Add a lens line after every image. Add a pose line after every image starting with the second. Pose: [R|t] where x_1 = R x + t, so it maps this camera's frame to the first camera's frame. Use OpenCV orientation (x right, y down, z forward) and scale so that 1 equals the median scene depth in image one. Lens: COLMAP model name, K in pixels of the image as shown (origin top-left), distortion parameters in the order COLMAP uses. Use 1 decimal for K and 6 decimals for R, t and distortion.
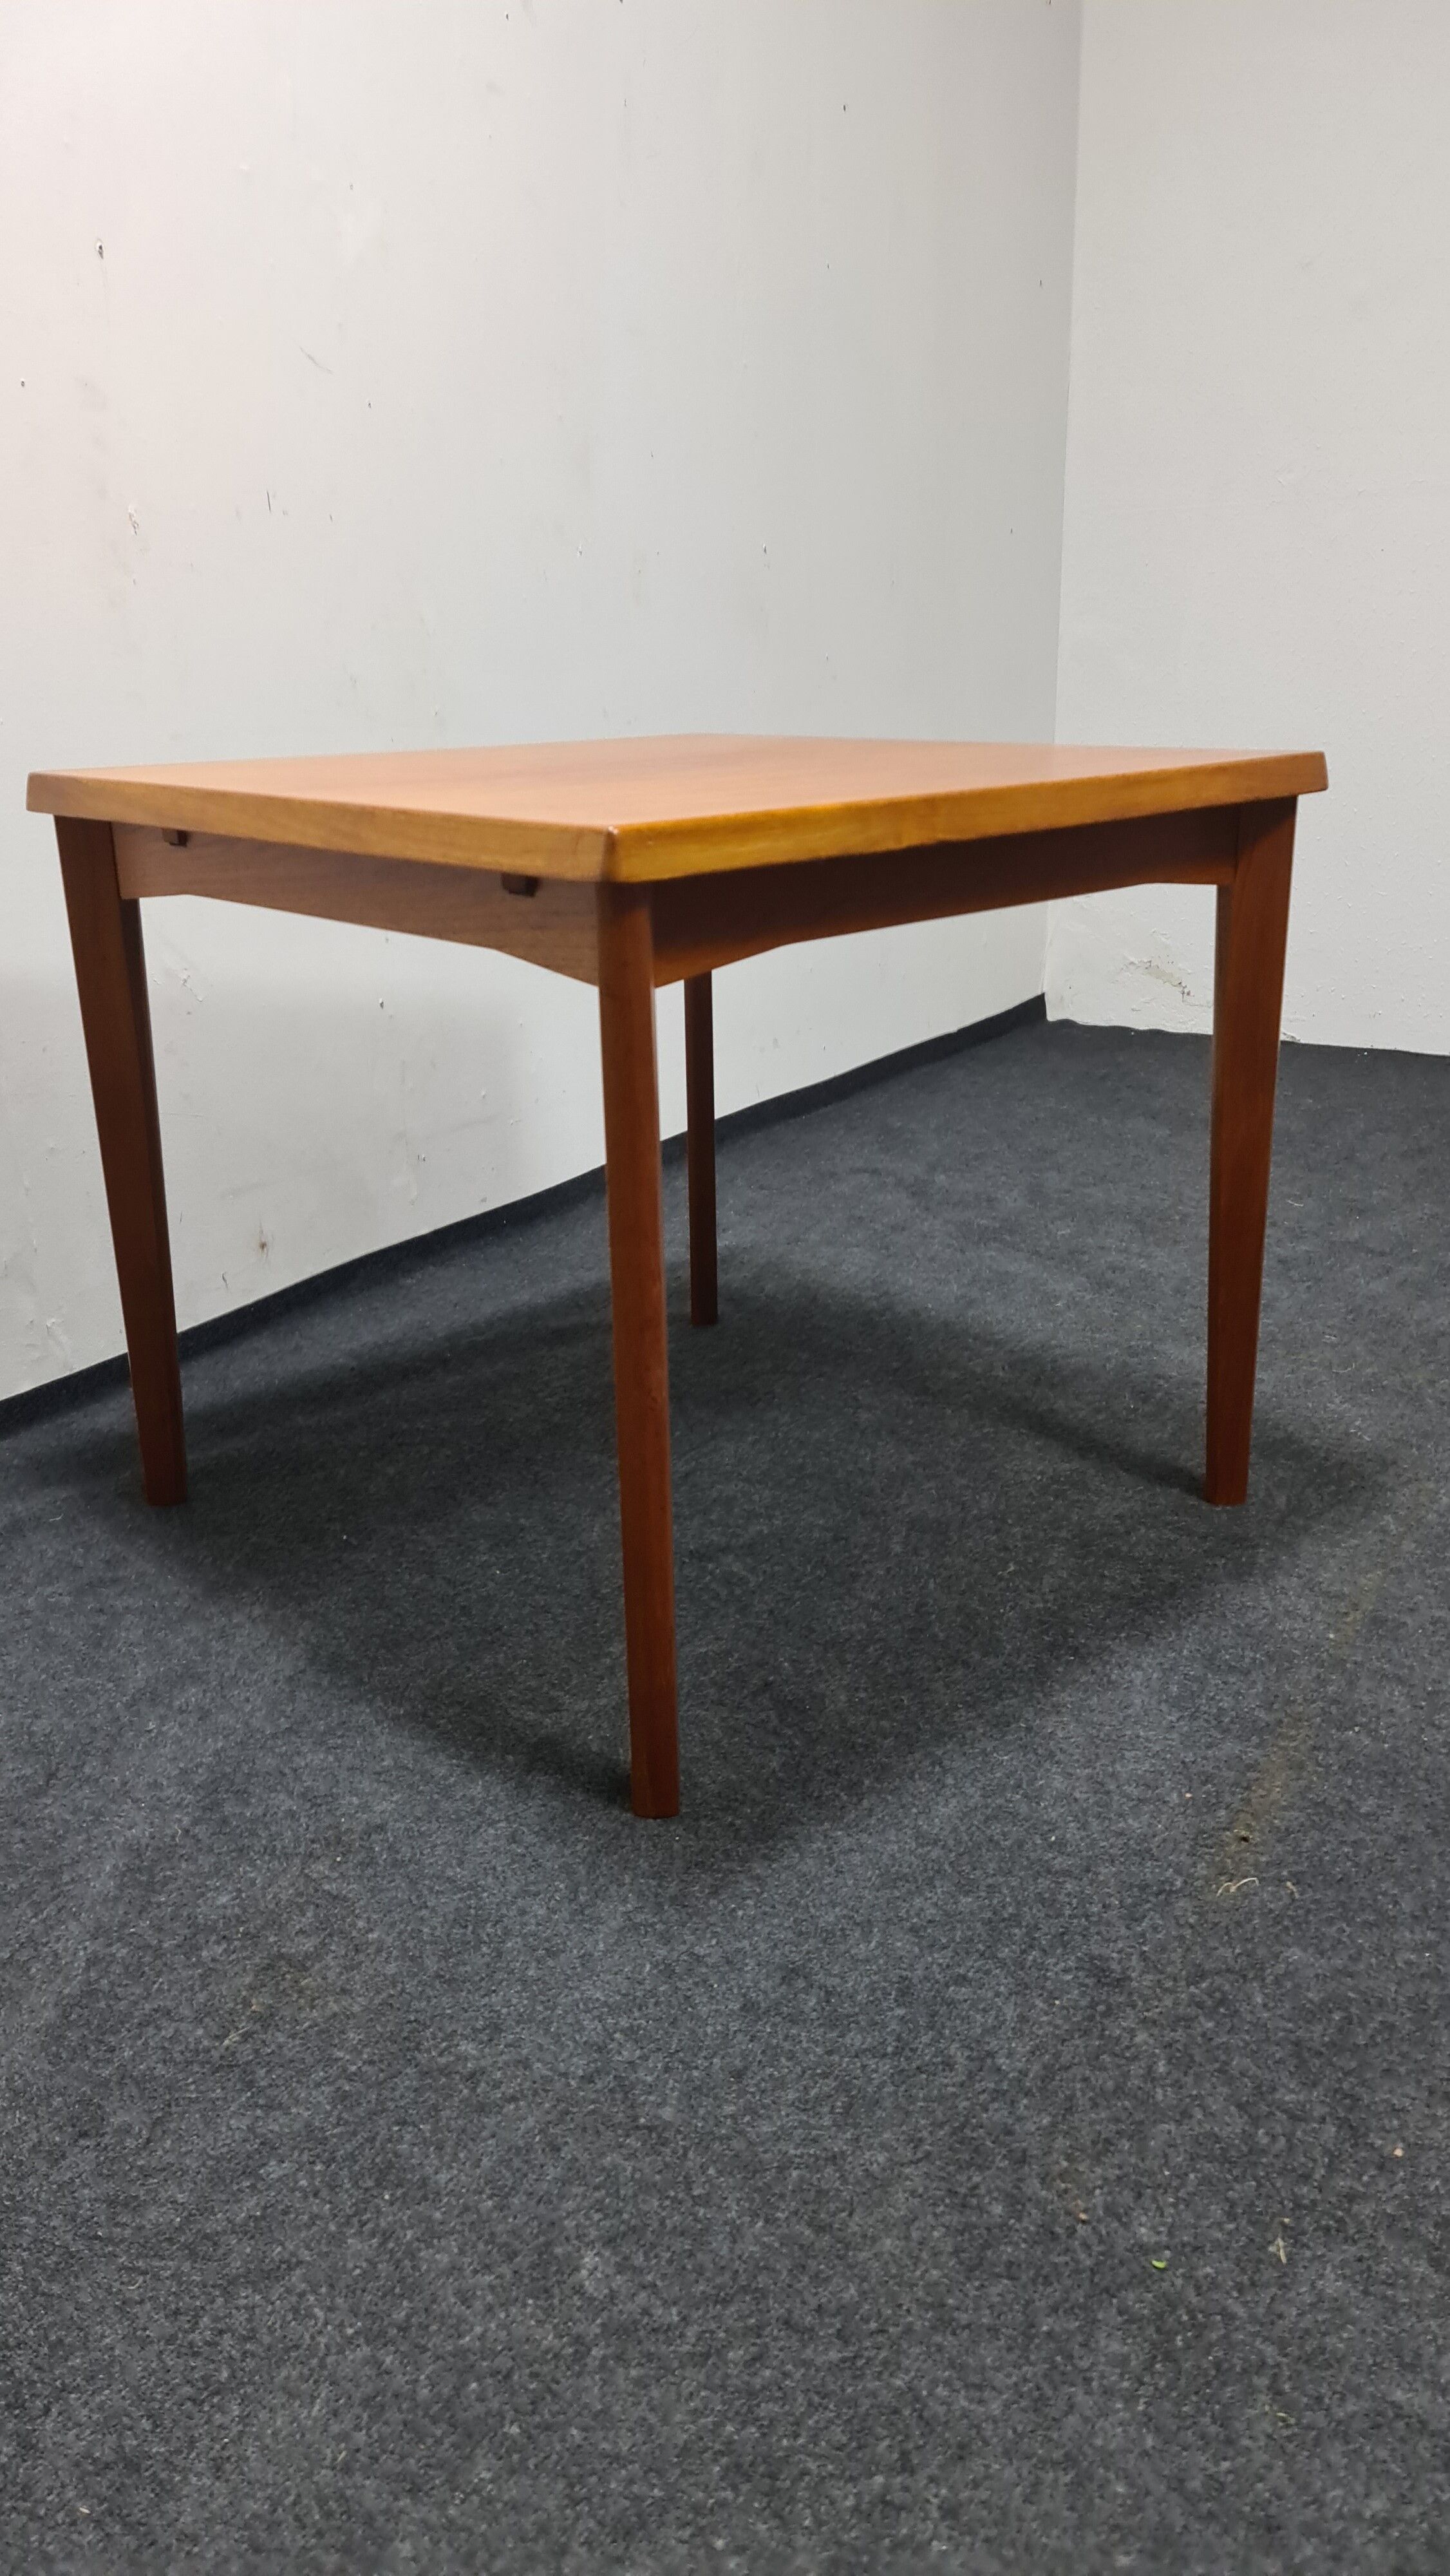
lens RADIAL K [[1908.9, 0, 712.3], [0, 1908.9, 1341.2], [0, 0, 1]] dist [0.075783, -0.068394]
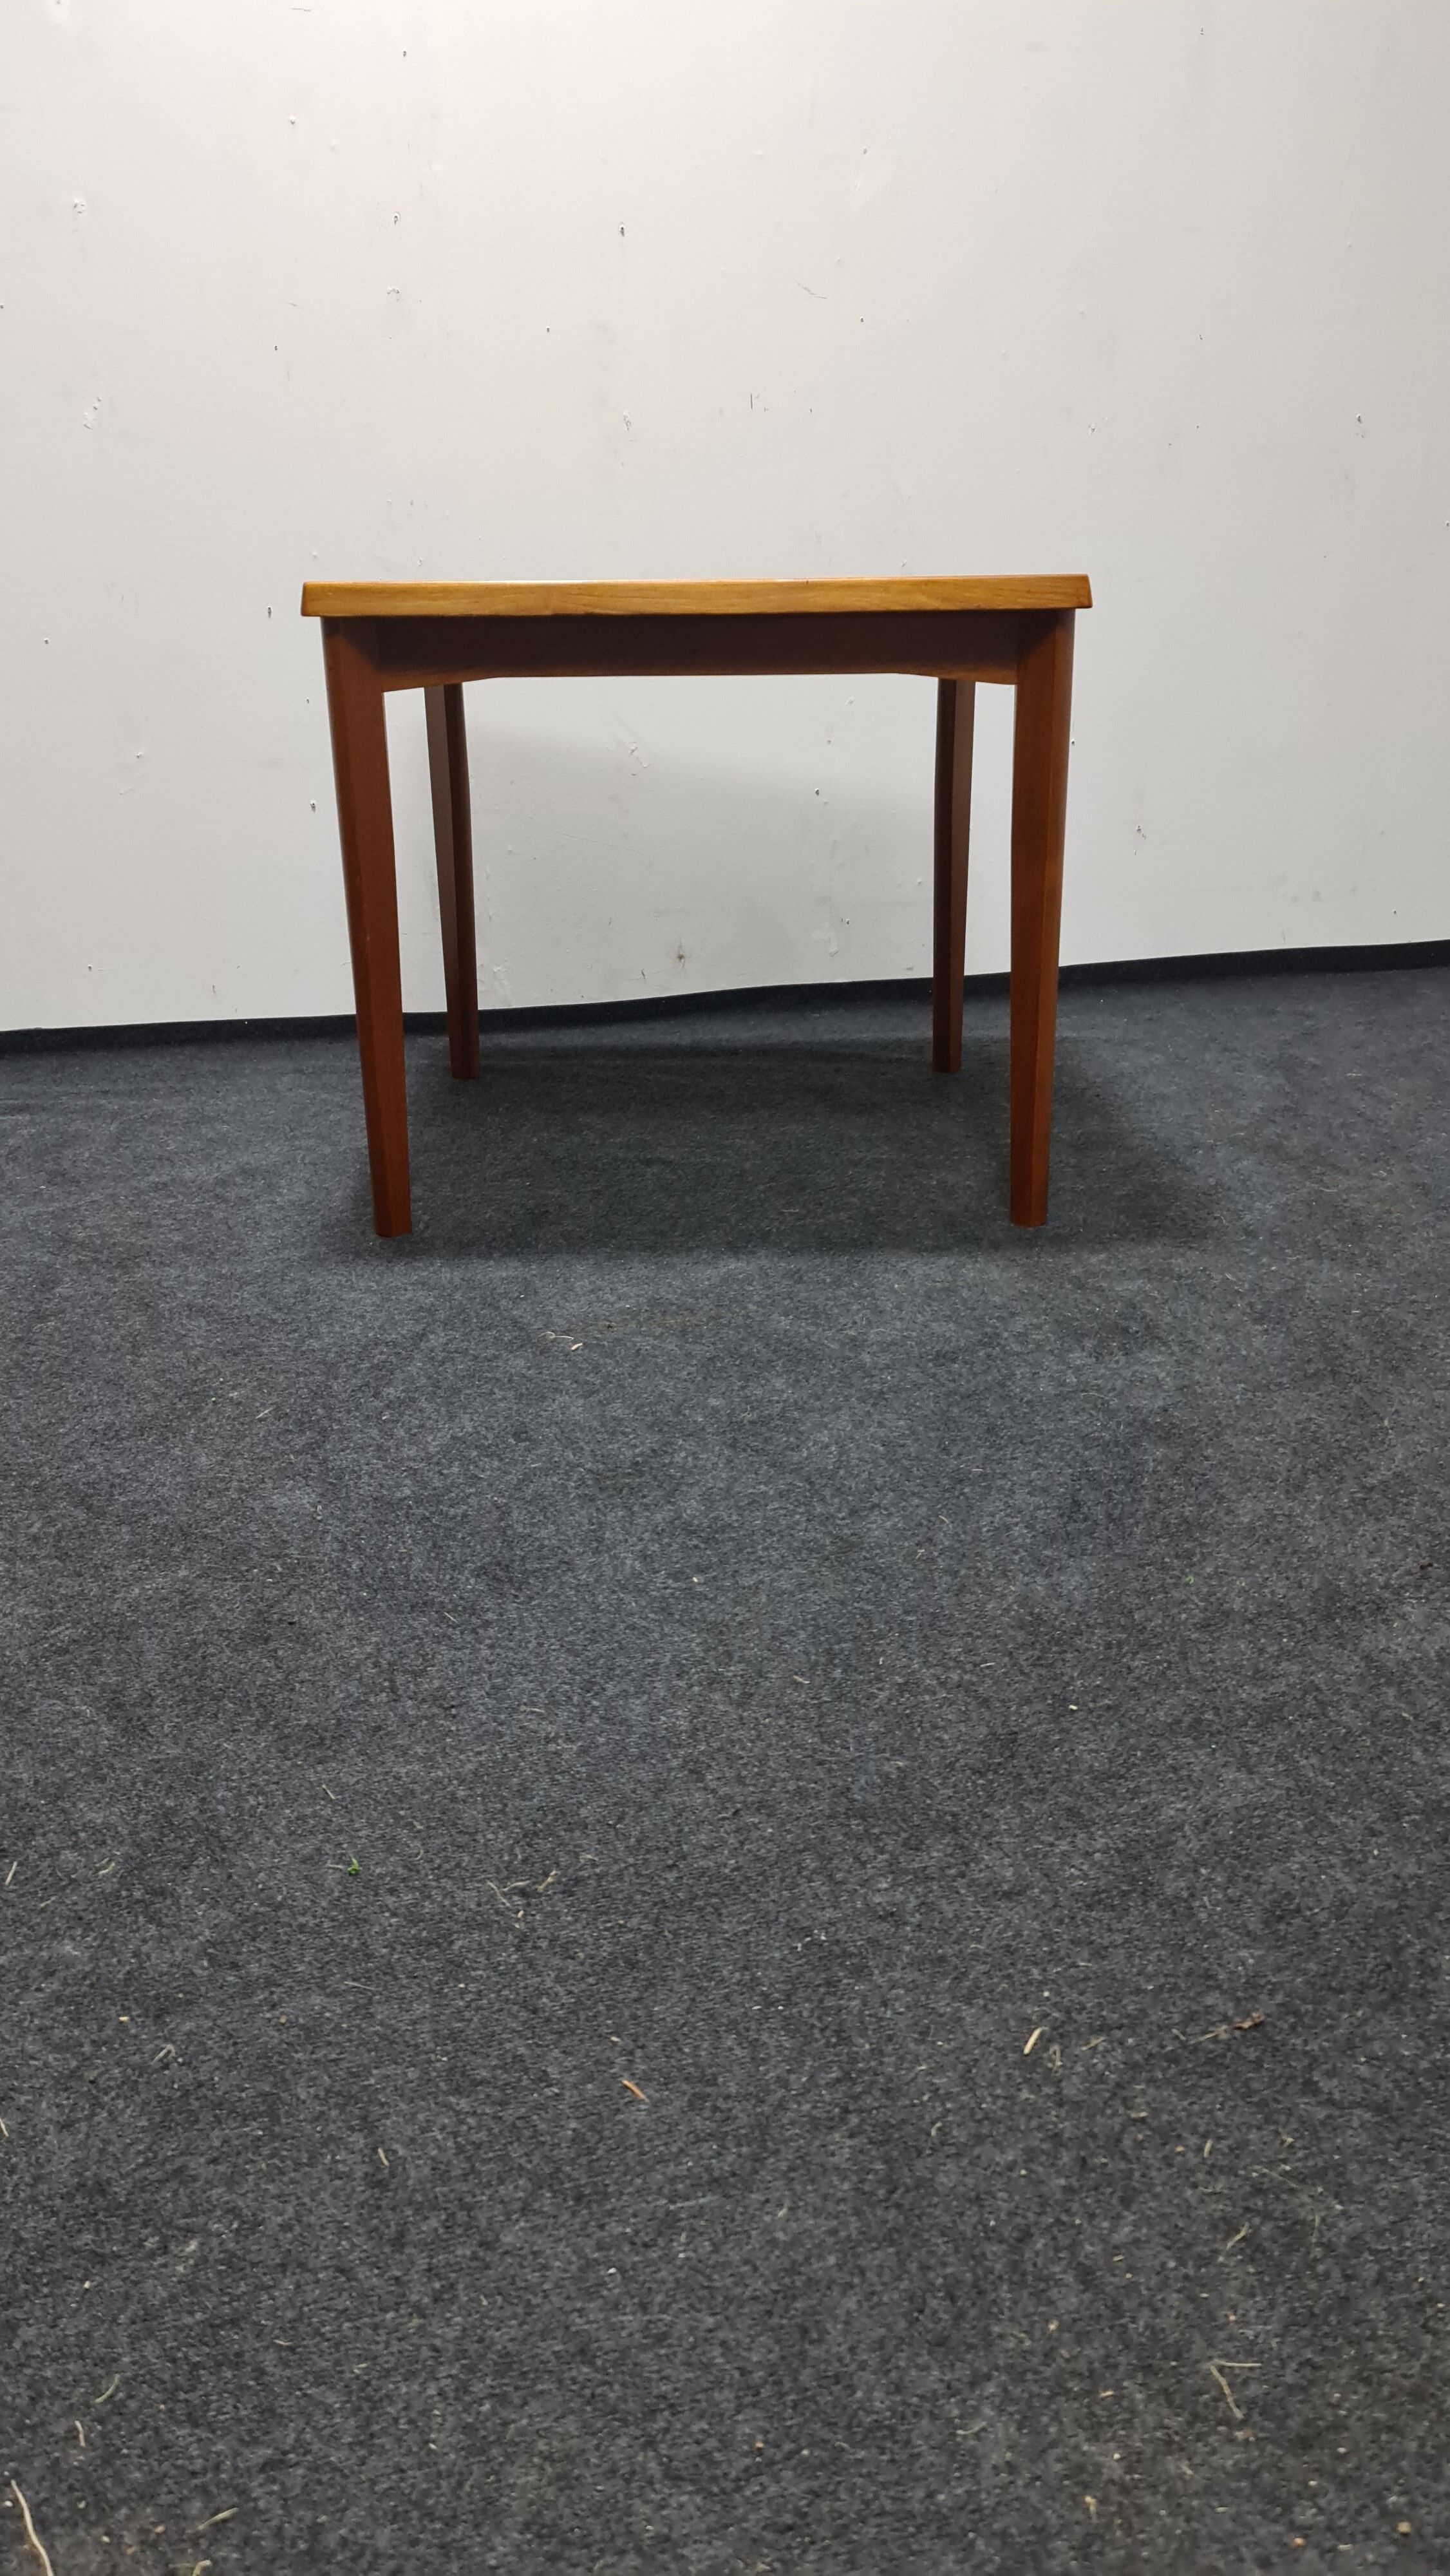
lens RADIAL K [[1908.9, 0, 712.3], [0, 1908.9, 1341.2], [0, 0, 1]] dist [0.075783, -0.068394]
pose [[0.733604, 0.258829, -0.628357, 0.798867], [-0.235448, 0.964165, 0.122268, 0.047745], [0.637486, 0.058249, 0.768257, -0.032628]]
